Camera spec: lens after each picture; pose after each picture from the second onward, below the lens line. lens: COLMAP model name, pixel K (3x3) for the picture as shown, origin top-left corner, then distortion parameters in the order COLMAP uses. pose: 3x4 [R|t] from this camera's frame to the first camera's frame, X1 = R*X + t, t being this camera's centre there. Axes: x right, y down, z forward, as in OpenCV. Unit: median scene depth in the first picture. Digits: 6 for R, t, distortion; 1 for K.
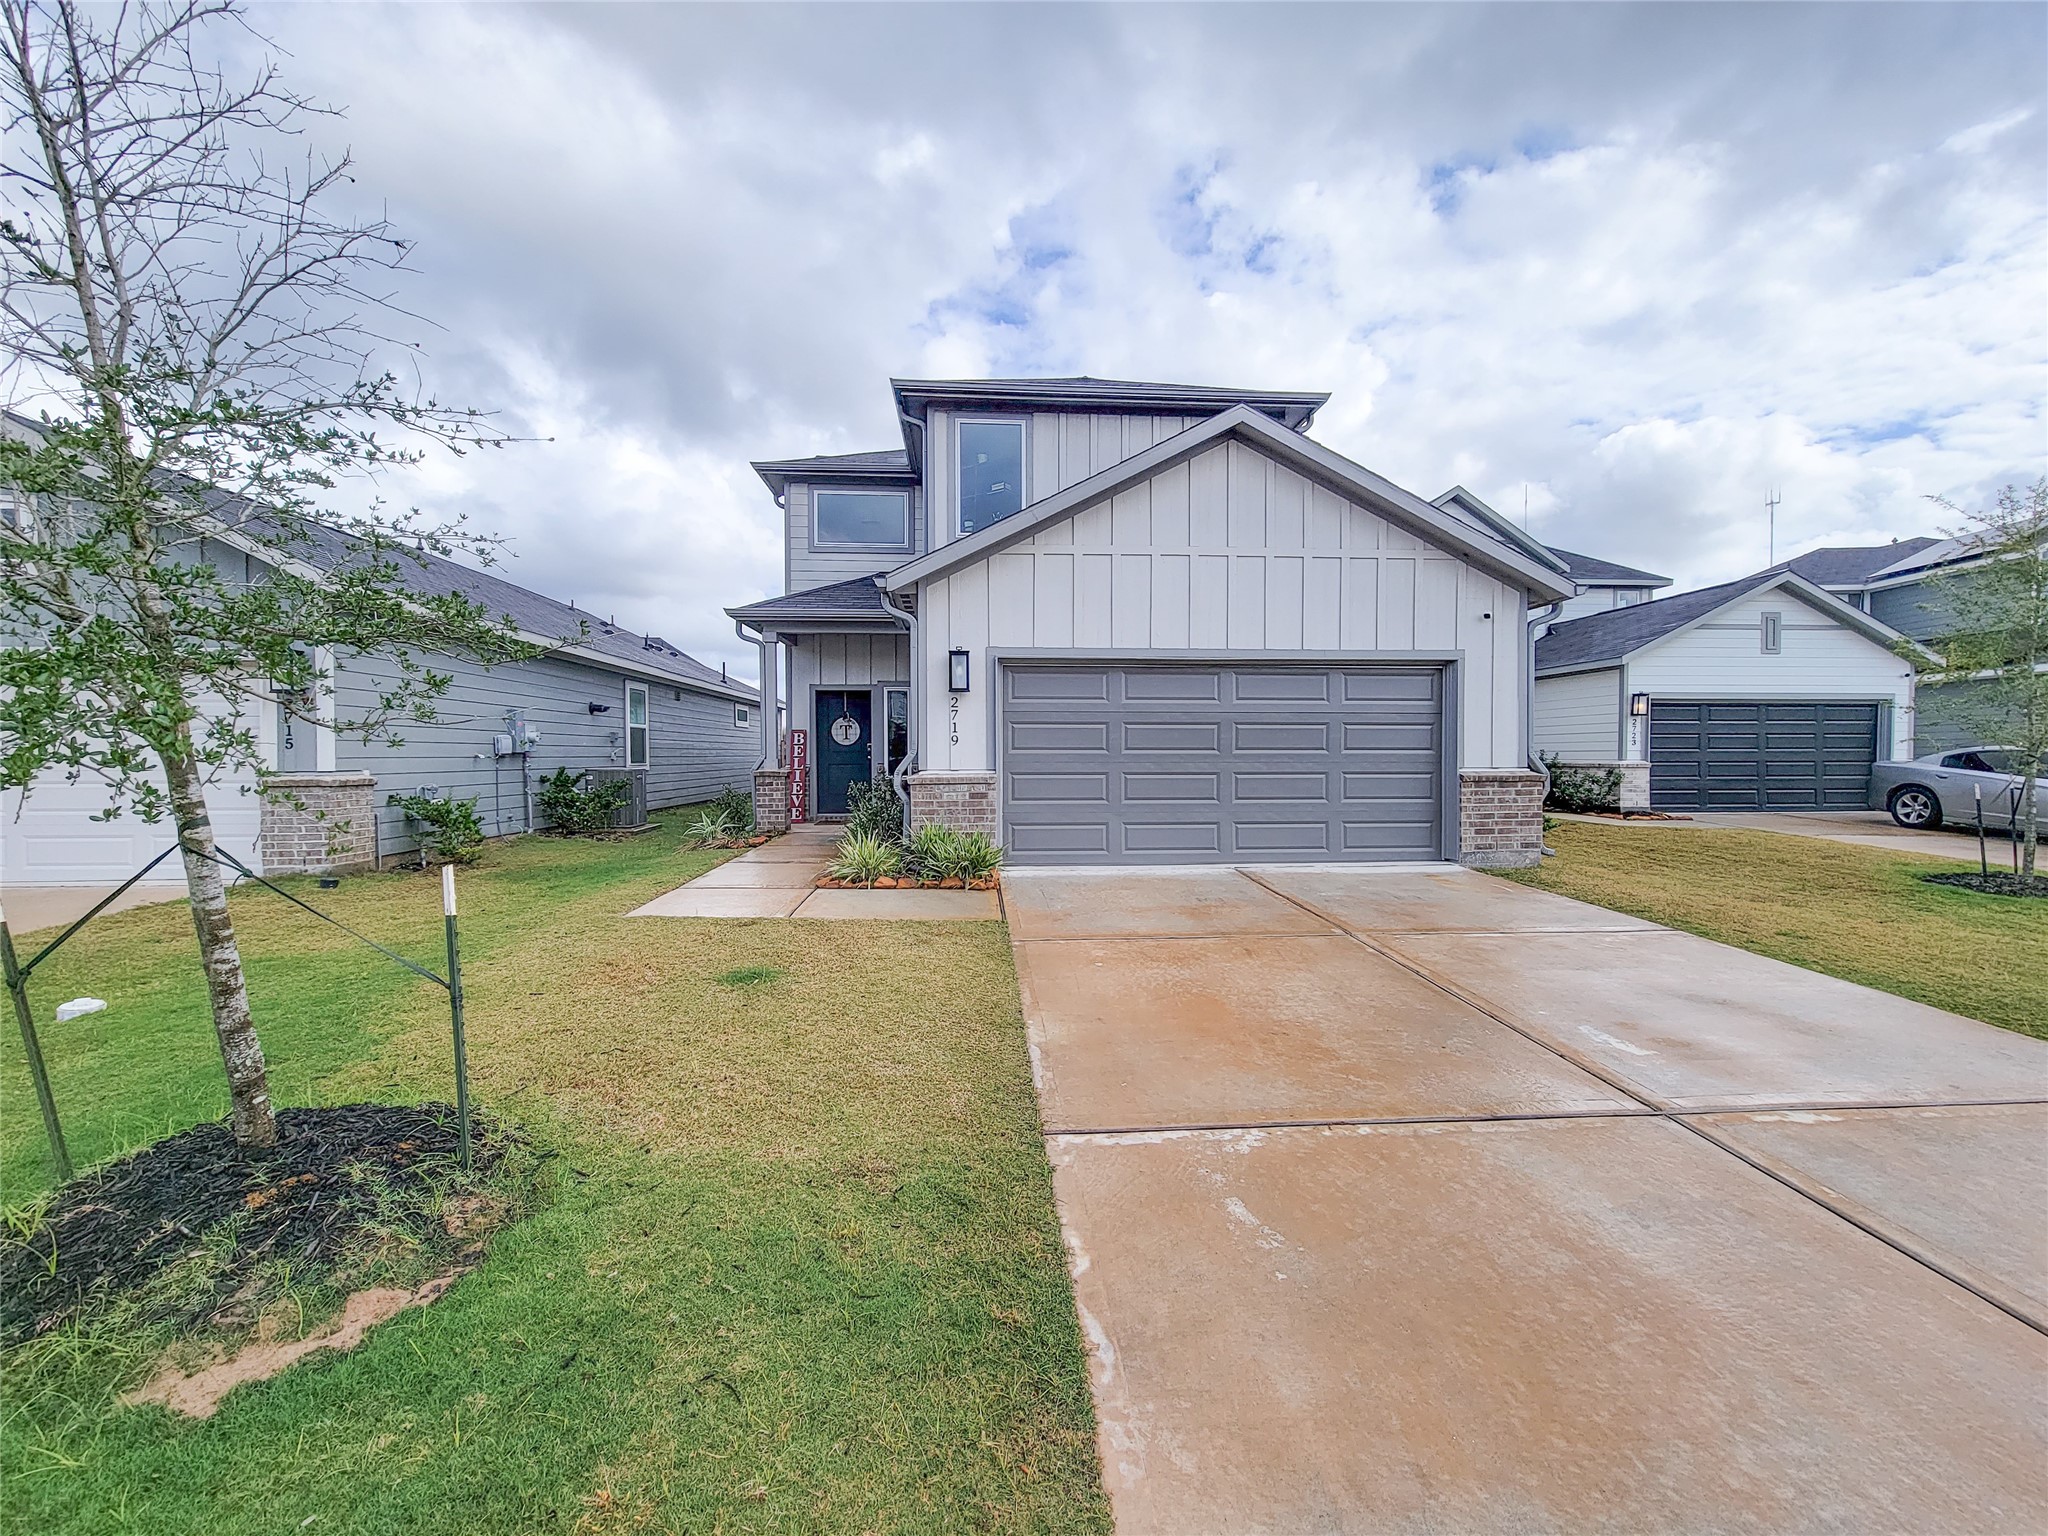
lens RADIAL K [[874.4, 0, 1024.0], [0, 874.4, 768.0], [0, 0, 1]] dist [0.000695, 0.000012]
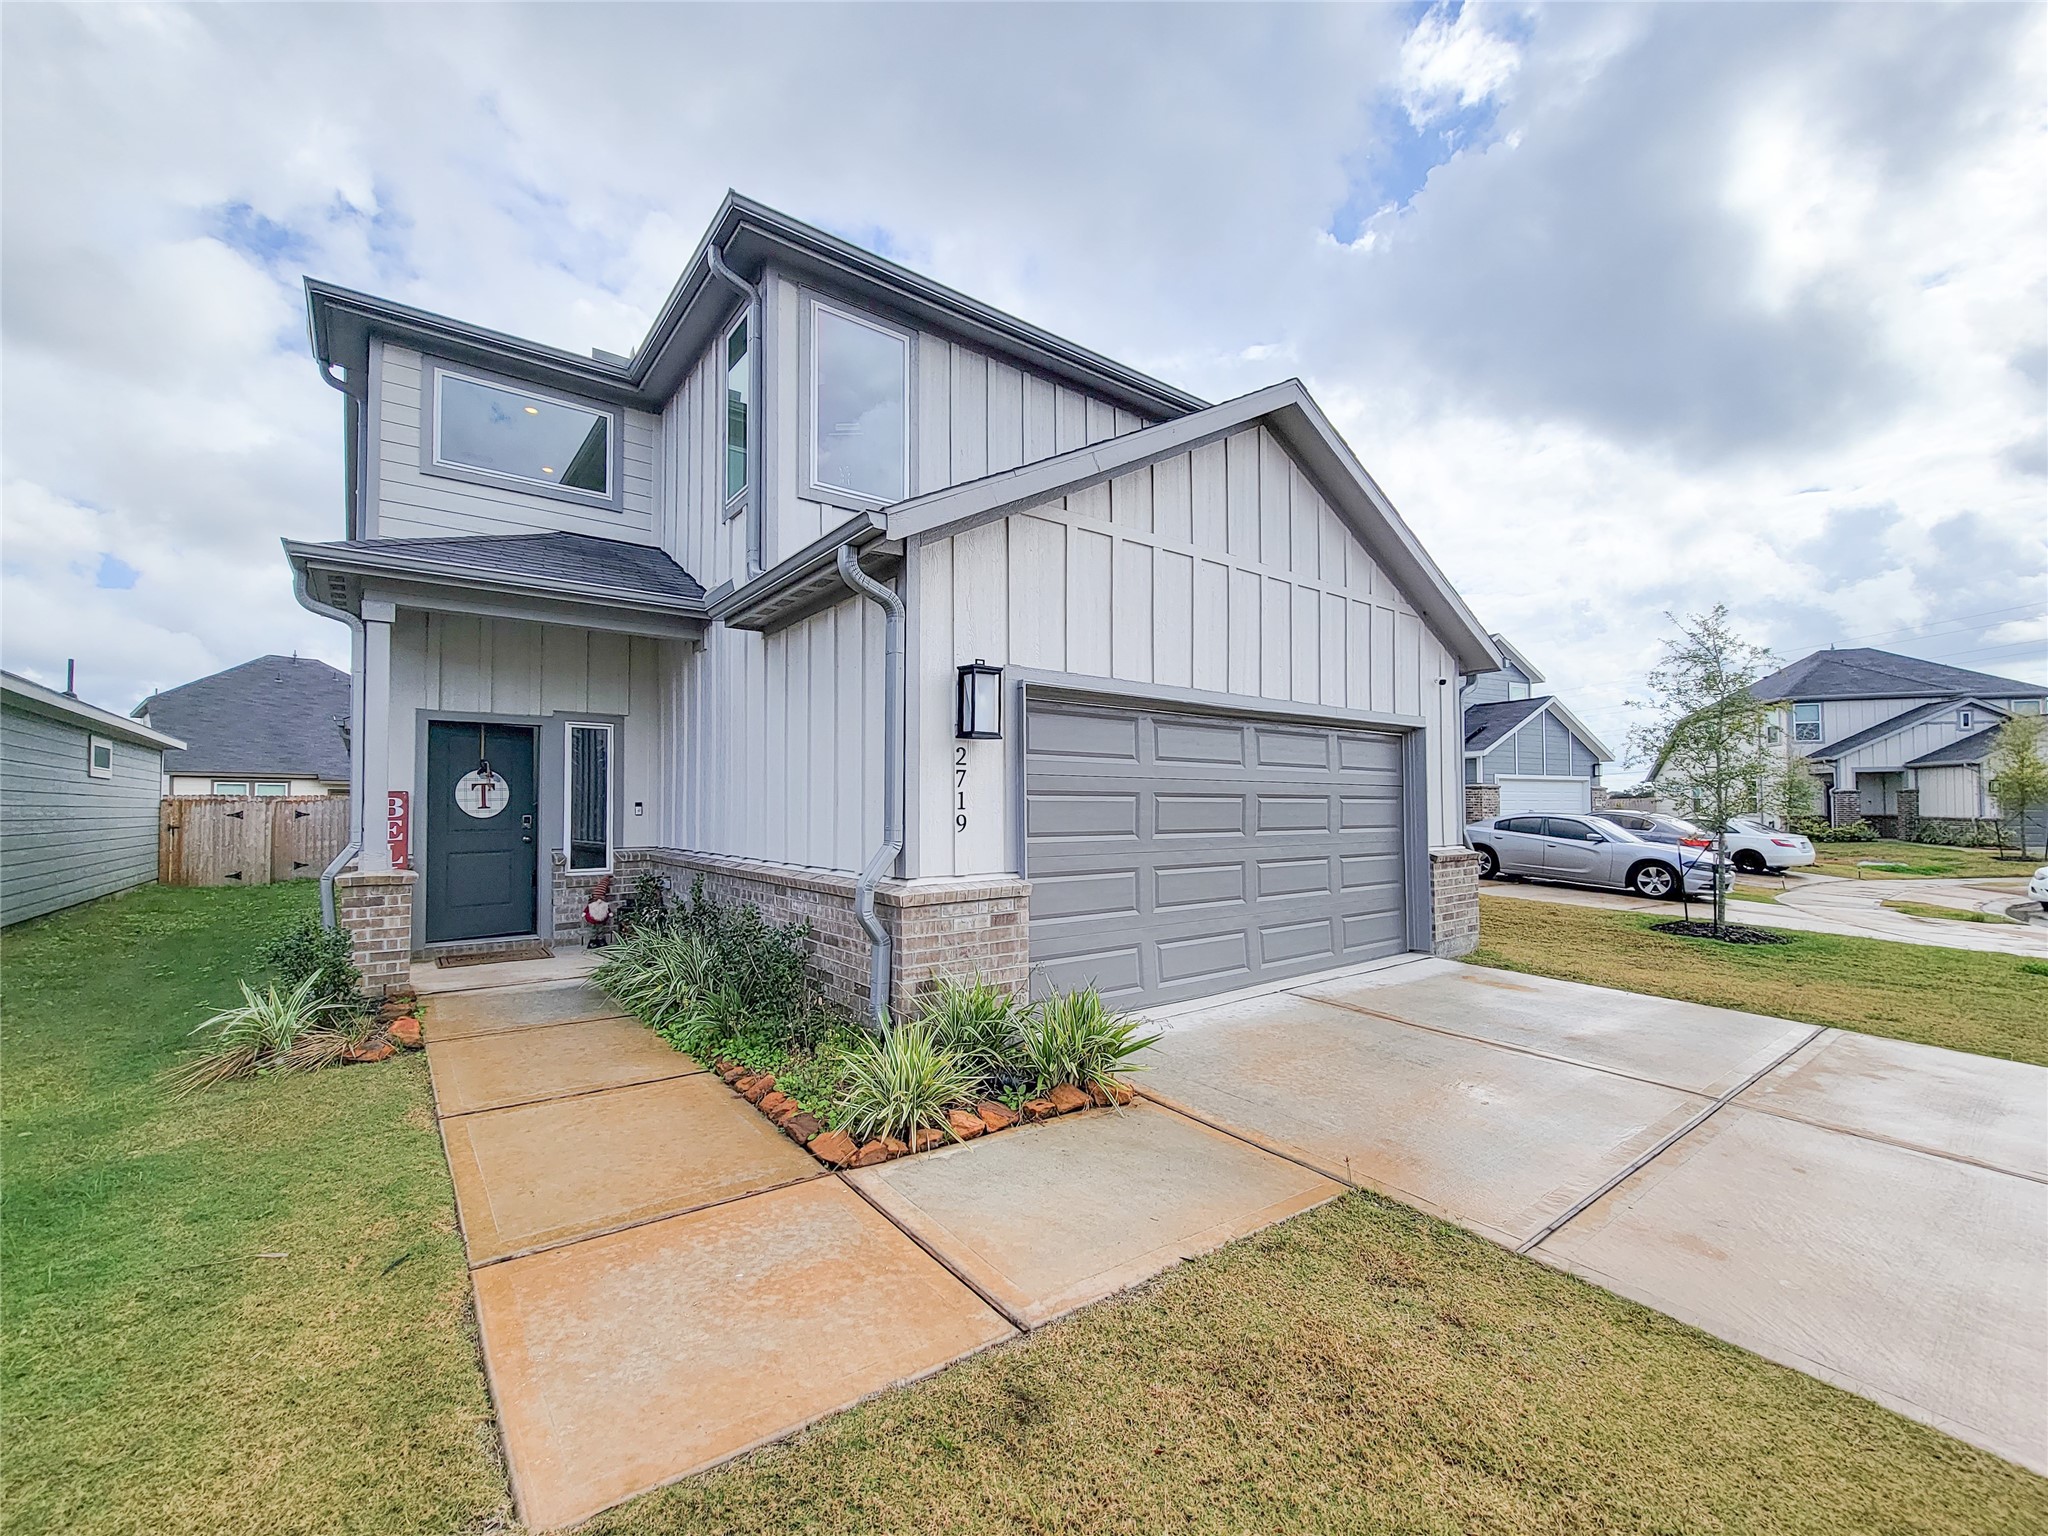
lens RADIAL K [[874.4, 0, 1024.0], [0, 874.4, 768.0], [0, 0, 1]] dist [0.000695, 0.000012]
pose [[0.822646, 0.025397, 0.567986, -0.353515], [0.010558, 0.998147, -0.059922, -0.031541], [-0.568456, 0.055292, 0.820854, 0.488596]]
